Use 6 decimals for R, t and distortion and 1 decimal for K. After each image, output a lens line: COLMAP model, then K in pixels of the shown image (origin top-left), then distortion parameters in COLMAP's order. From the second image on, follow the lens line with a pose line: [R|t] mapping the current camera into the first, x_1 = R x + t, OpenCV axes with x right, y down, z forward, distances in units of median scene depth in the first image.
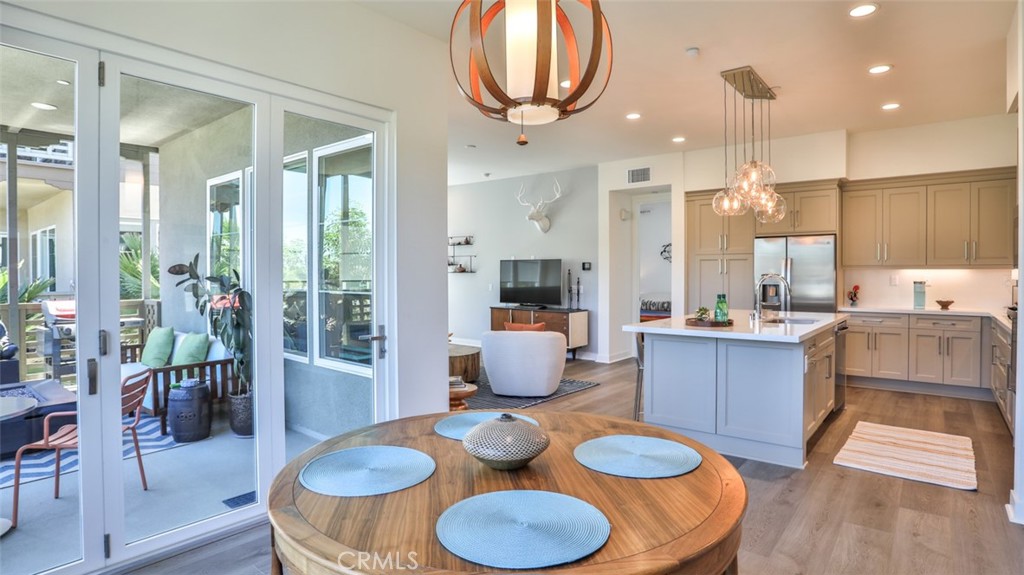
lens RADIAL K [[533.1, 0, 516.2], [0, 533.1, 279.9], [0, 0, 1]] dist [-0.077803, 0.054038]
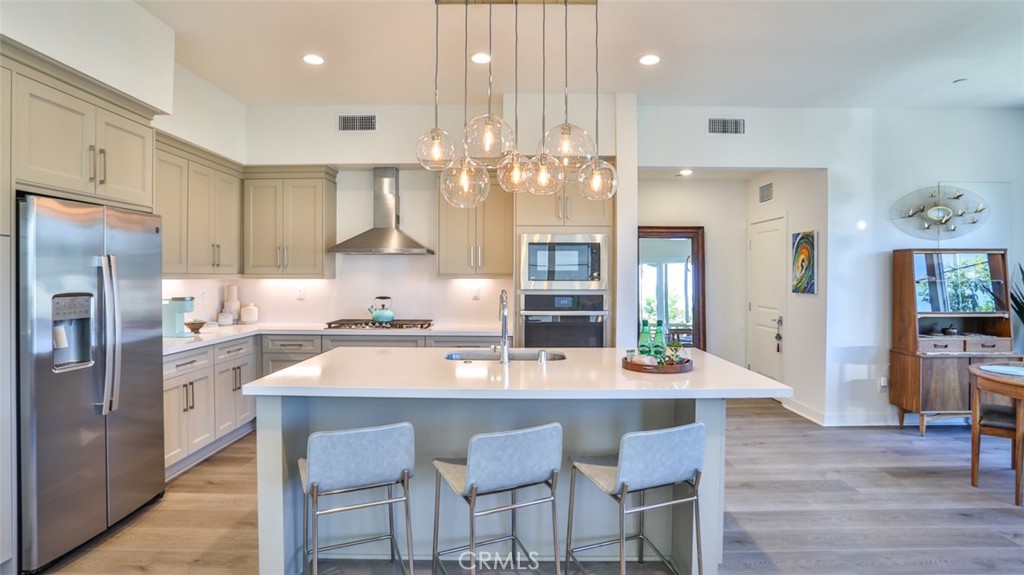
lens RADIAL K [[533.1, 0, 516.2], [0, 533.1, 279.9], [0, 0, 1]] dist [-0.077803, 0.054038]
pose [[-0.633447, -0.009773, 0.773725, -0.028117], [0.002309, 0.999892, 0.014520, -0.023866], [-0.773783, 0.010984, -0.633356, 0.915008]]
